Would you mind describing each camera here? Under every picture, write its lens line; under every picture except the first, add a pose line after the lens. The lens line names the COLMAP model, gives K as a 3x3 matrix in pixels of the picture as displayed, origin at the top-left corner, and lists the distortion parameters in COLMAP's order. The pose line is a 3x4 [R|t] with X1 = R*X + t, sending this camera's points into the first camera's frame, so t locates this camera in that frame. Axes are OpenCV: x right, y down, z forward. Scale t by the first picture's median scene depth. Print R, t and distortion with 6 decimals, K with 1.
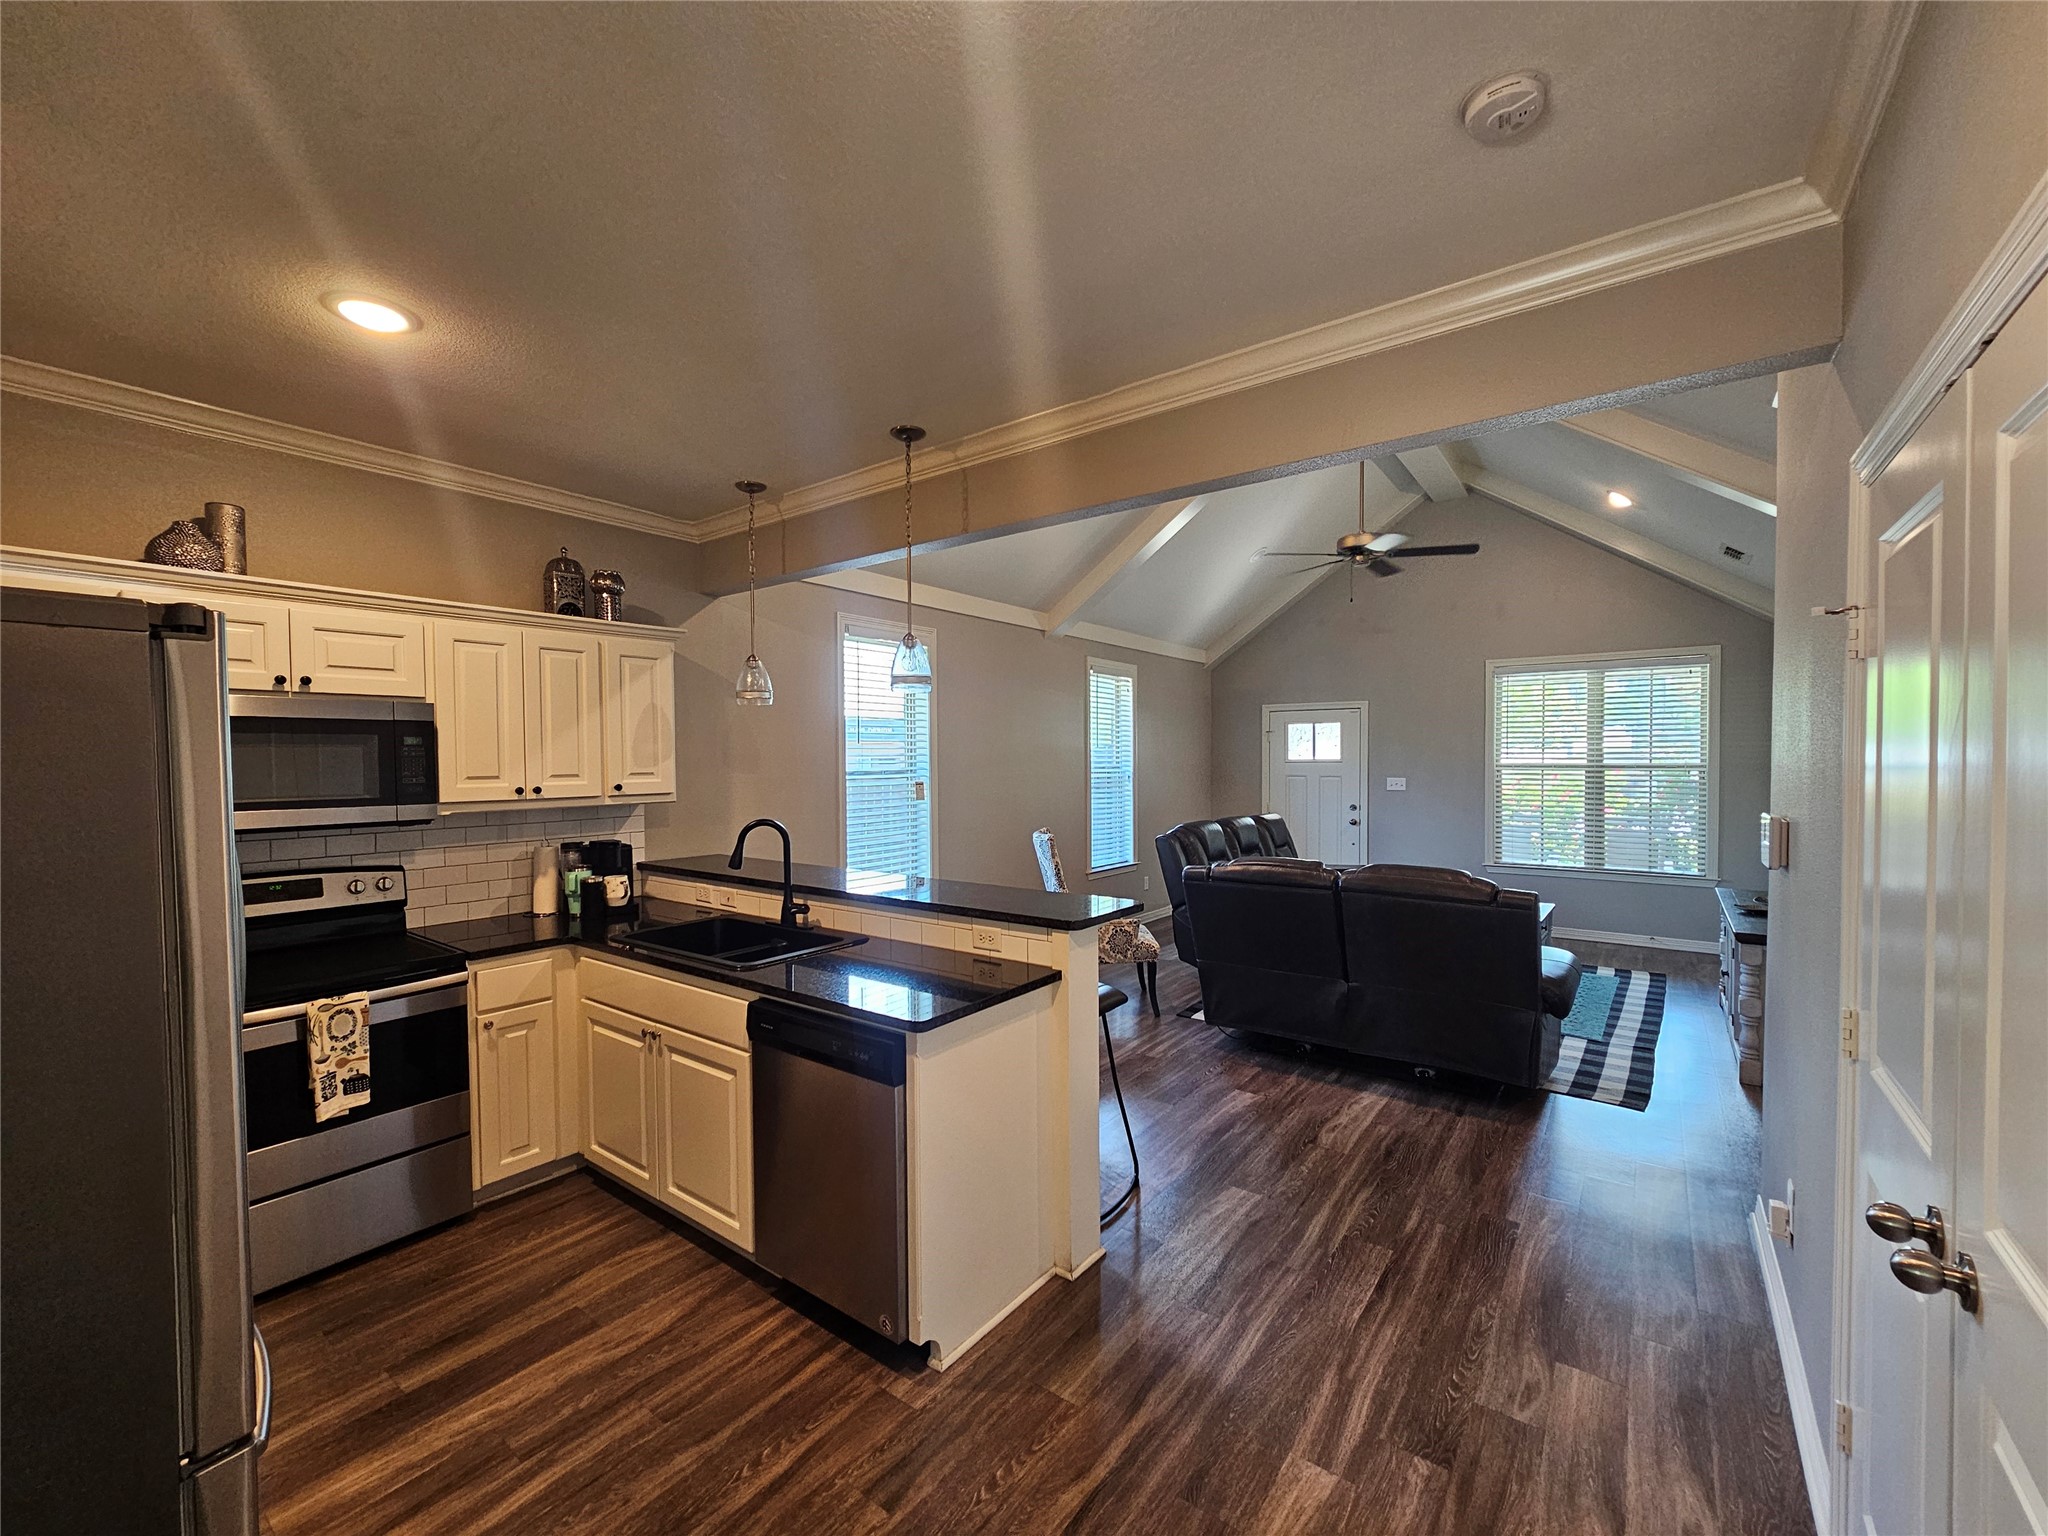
lens RADIAL K [[840.2, 0, 1020.3], [0, 840.2, 777.8], [0, 0, 1]] dist [-0.004486, 0.002076]
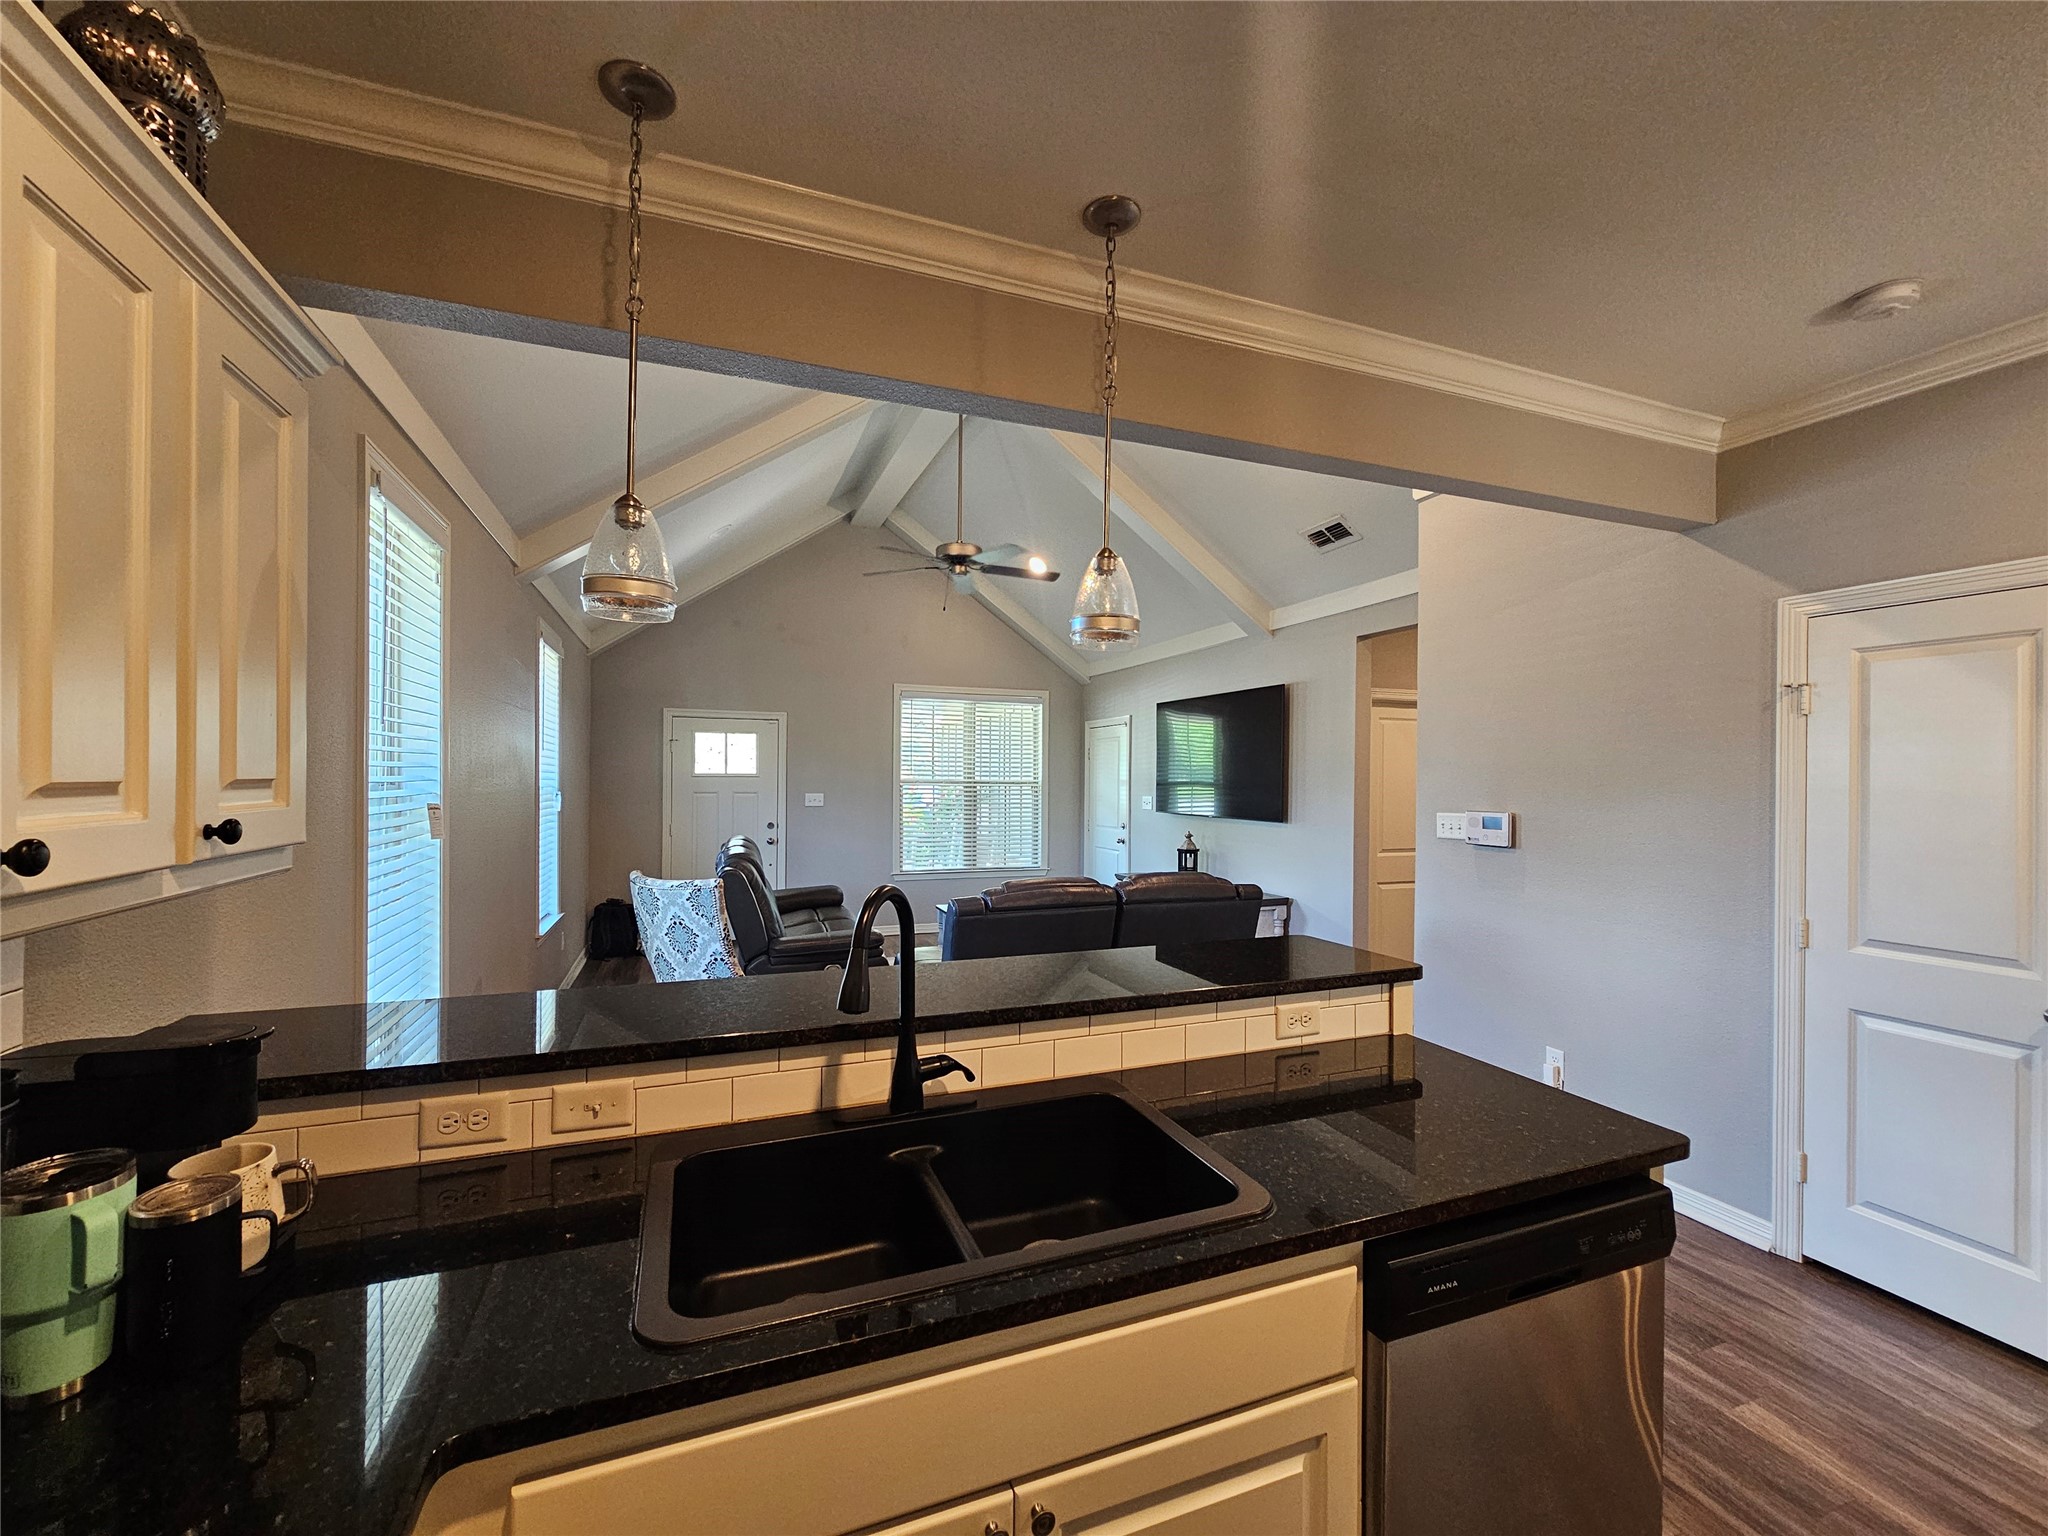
lens RADIAL K [[840.2, 0, 1020.3], [0, 840.2, 777.8], [0, 0, 1]] dist [-0.004486, 0.002076]
pose [[0.536922, 0.008988, 0.843584, -0.439156], [0.008204, 0.999840, -0.015875, -0.000952], [-0.843592, 0.015444, 0.536763, 0.473988]]
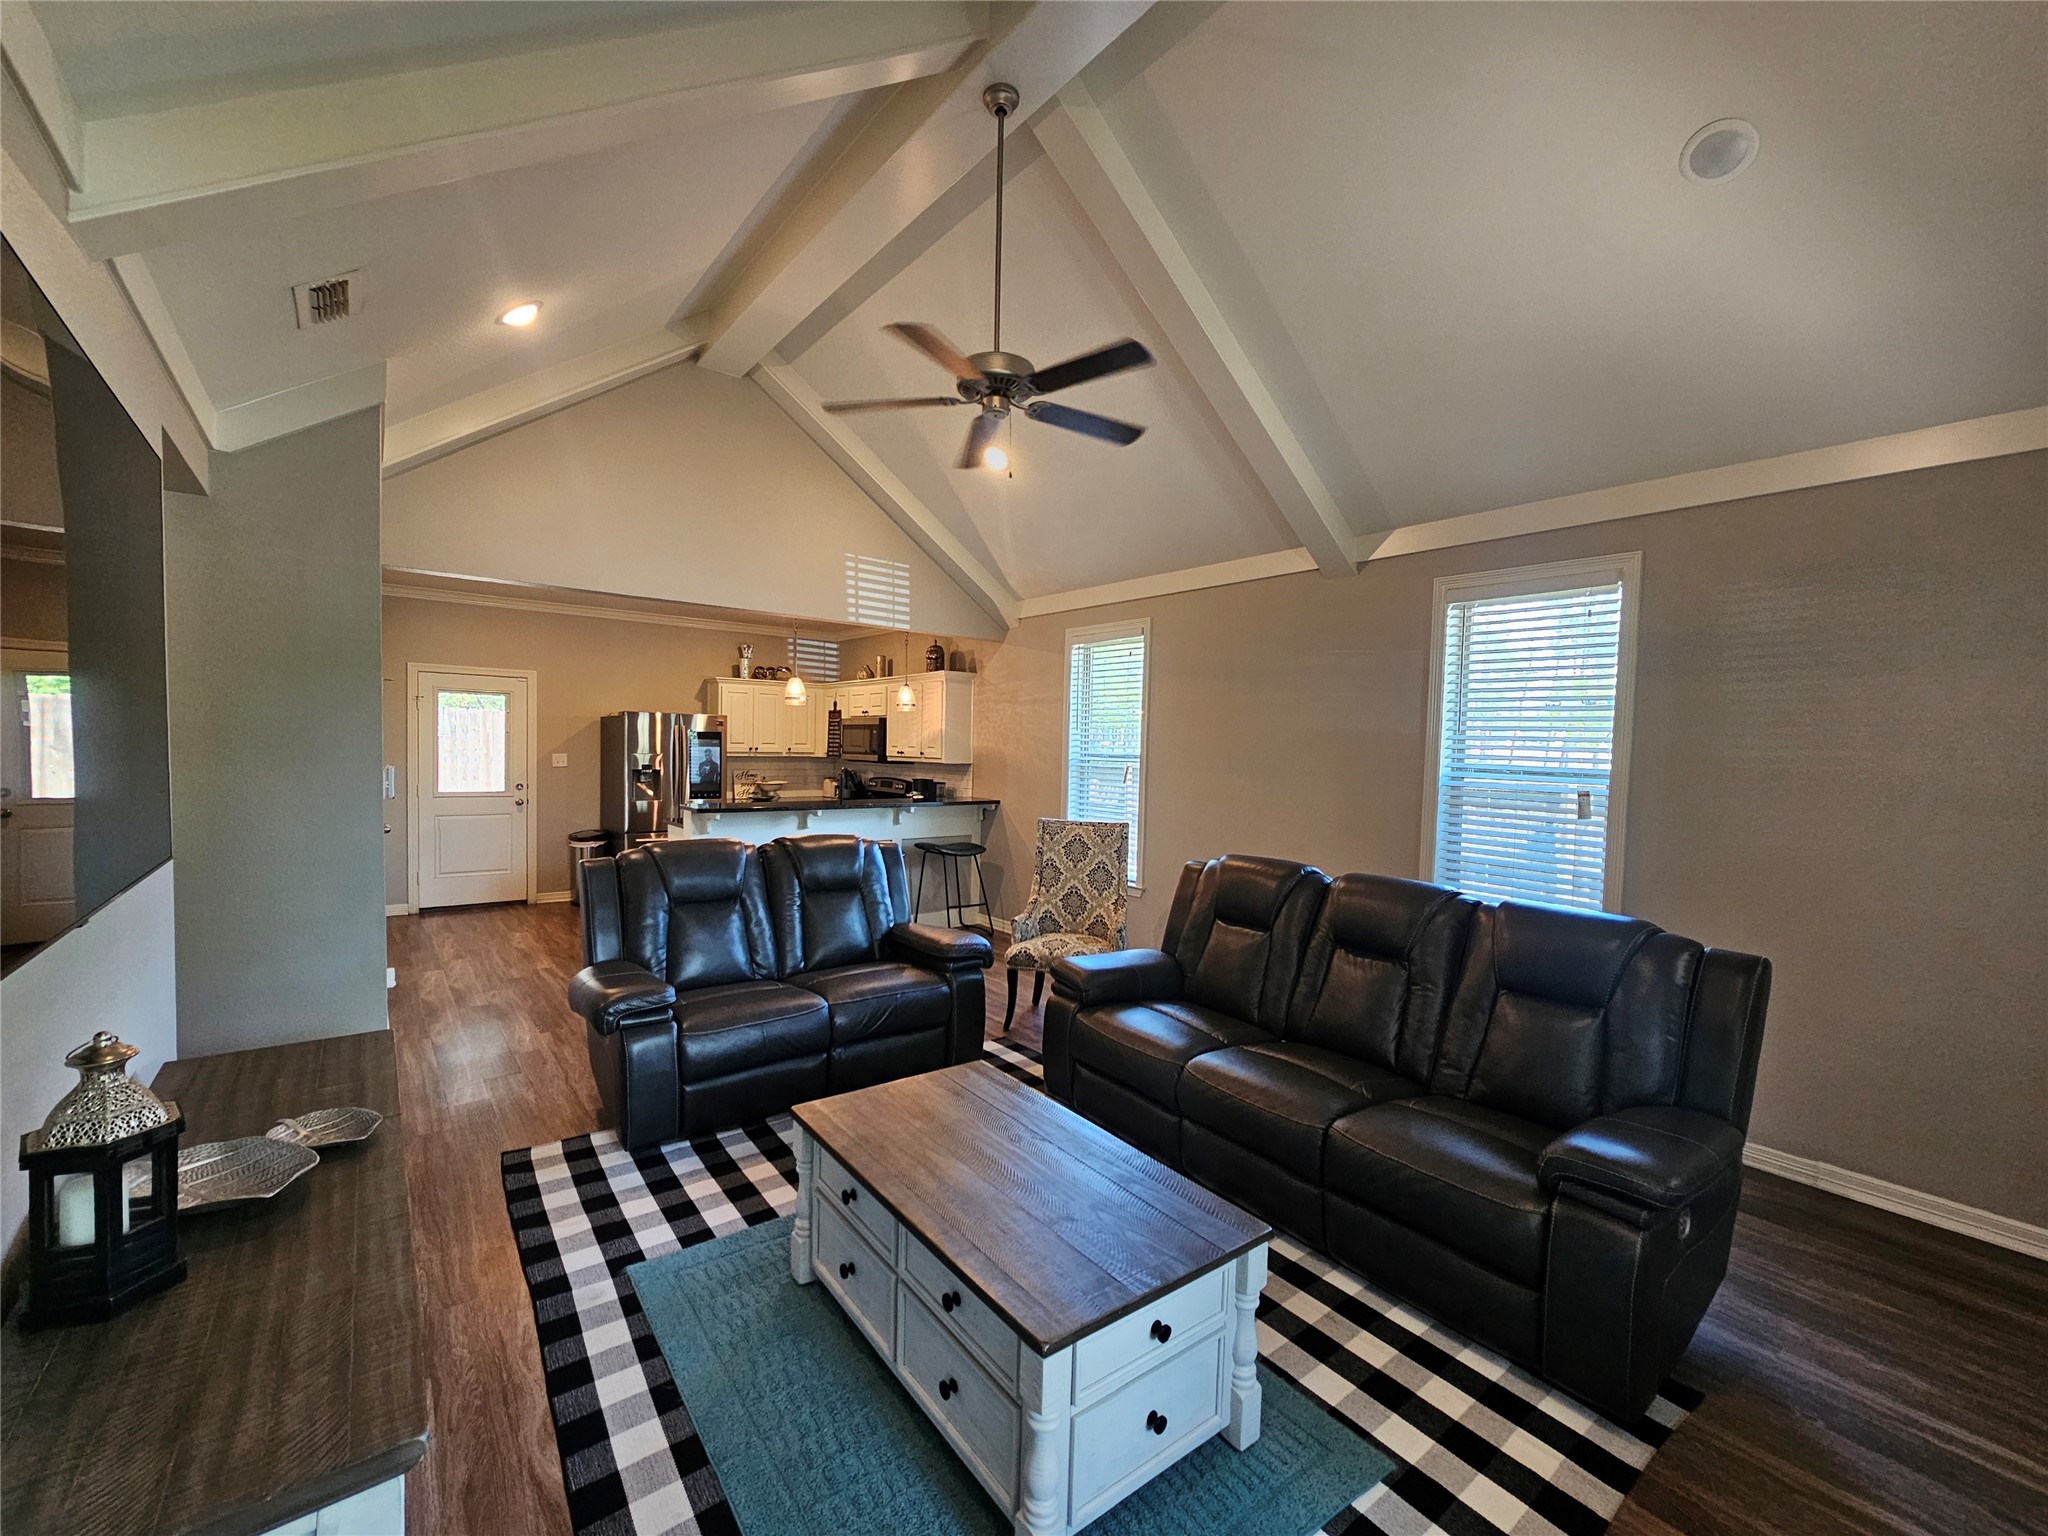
lens RADIAL K [[840.2, 0, 1020.3], [0, 840.2, 777.8], [0, 0, 1]] dist [-0.004486, 0.002076]
pose [[-0.254732, 0.038176, -0.966258, 1.131720], [-0.044956, 0.997673, 0.051269, -0.035282], [0.965966, 0.056499, -0.252422, 1.359446]]
